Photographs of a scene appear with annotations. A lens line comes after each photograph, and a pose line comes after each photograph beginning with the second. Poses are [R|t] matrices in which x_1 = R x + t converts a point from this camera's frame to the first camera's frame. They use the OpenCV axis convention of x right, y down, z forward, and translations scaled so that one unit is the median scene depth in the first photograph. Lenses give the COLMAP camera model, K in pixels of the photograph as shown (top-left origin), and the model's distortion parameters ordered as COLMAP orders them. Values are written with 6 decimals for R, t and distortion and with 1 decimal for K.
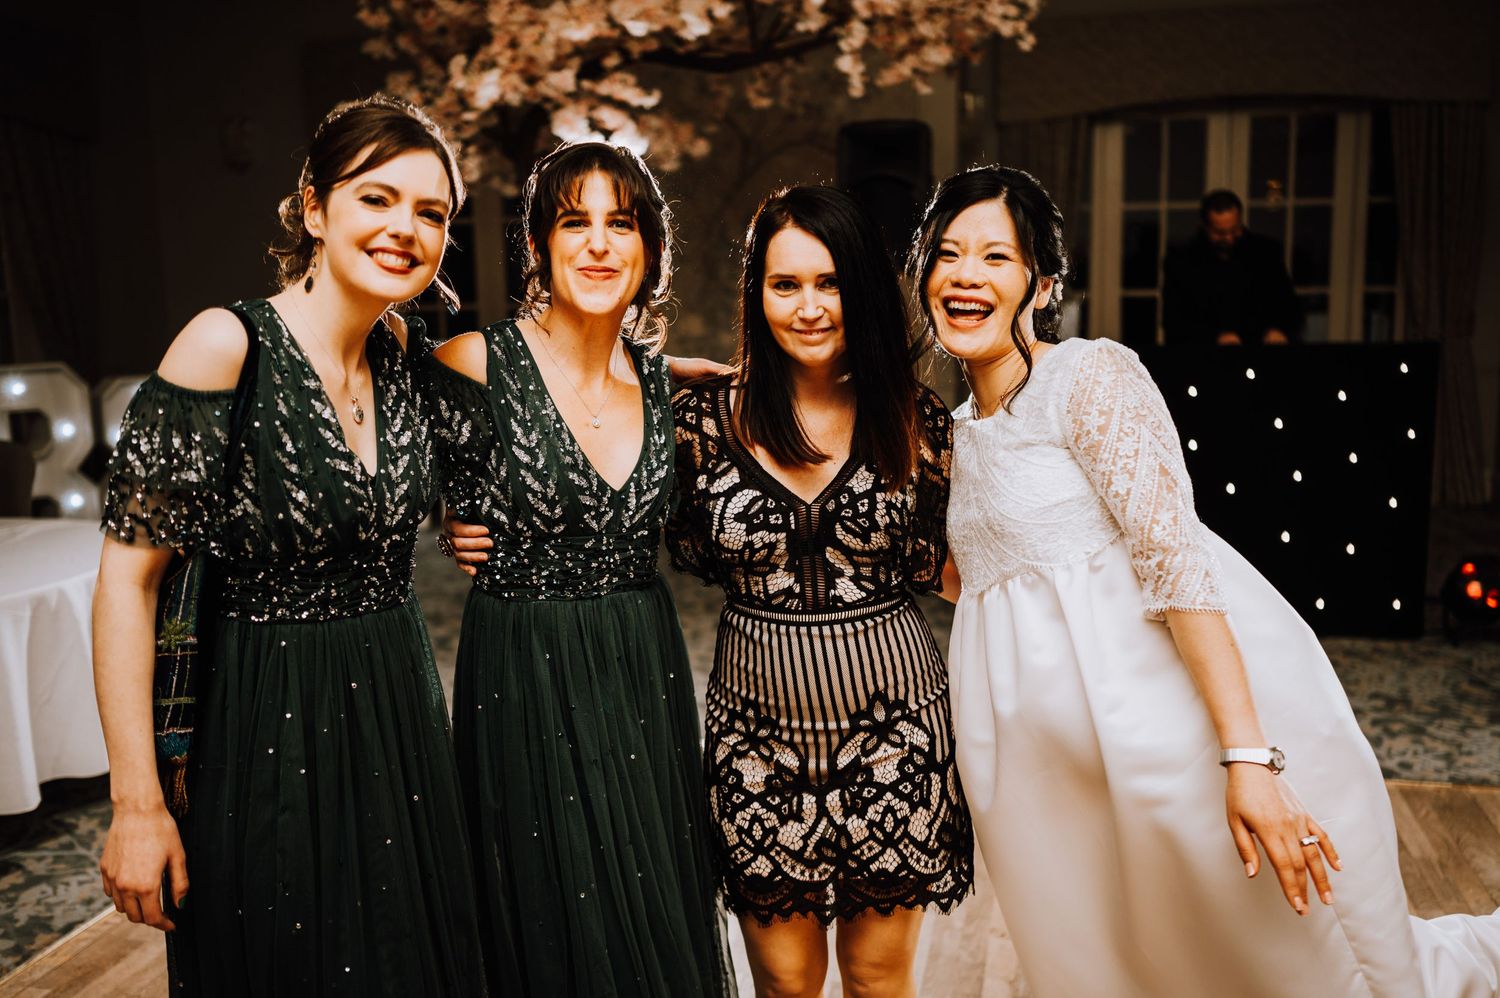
lens RADIAL K [[1413.3, 0, 739.5], [0, 1413.3, 508.1], [0, 0, 1]] dist [-0.000505, 0.000000]
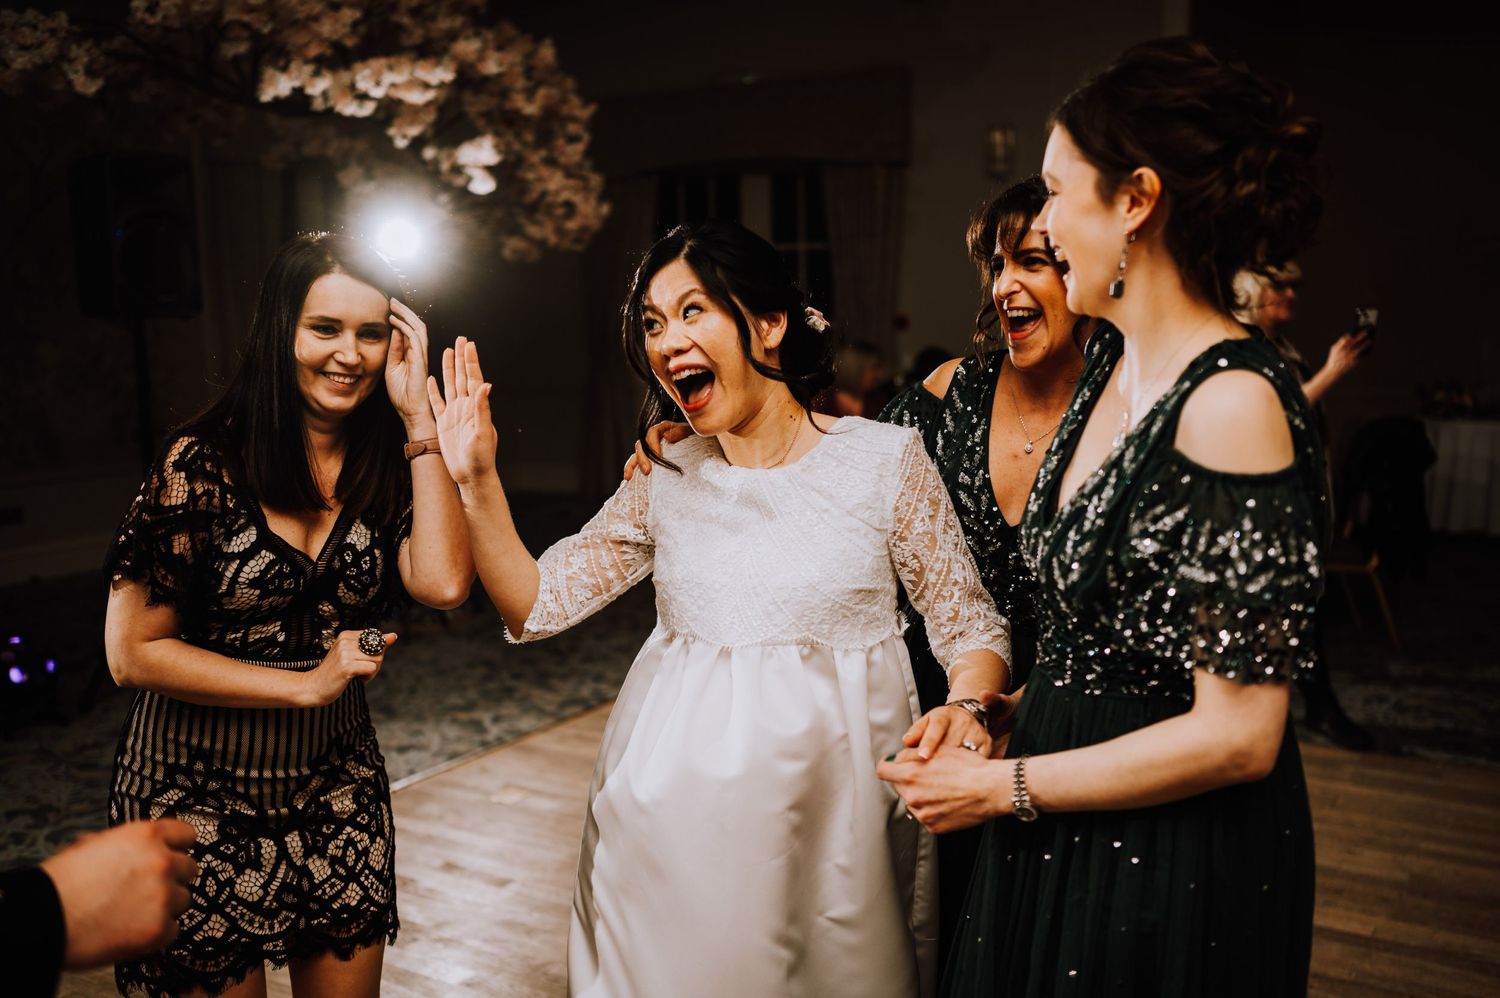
lens RADIAL K [[1413.3, 0, 759.6], [0, 1413.3, 503.5], [0, 0, 1]] dist [-0.000505, 0.000000]
pose [[0.316441, -0.117807, 0.941269, -0.175470], [0.166172, 0.983800, 0.067266, -0.032292], [-0.933944, 0.135127, 0.330890, 0.226047]]
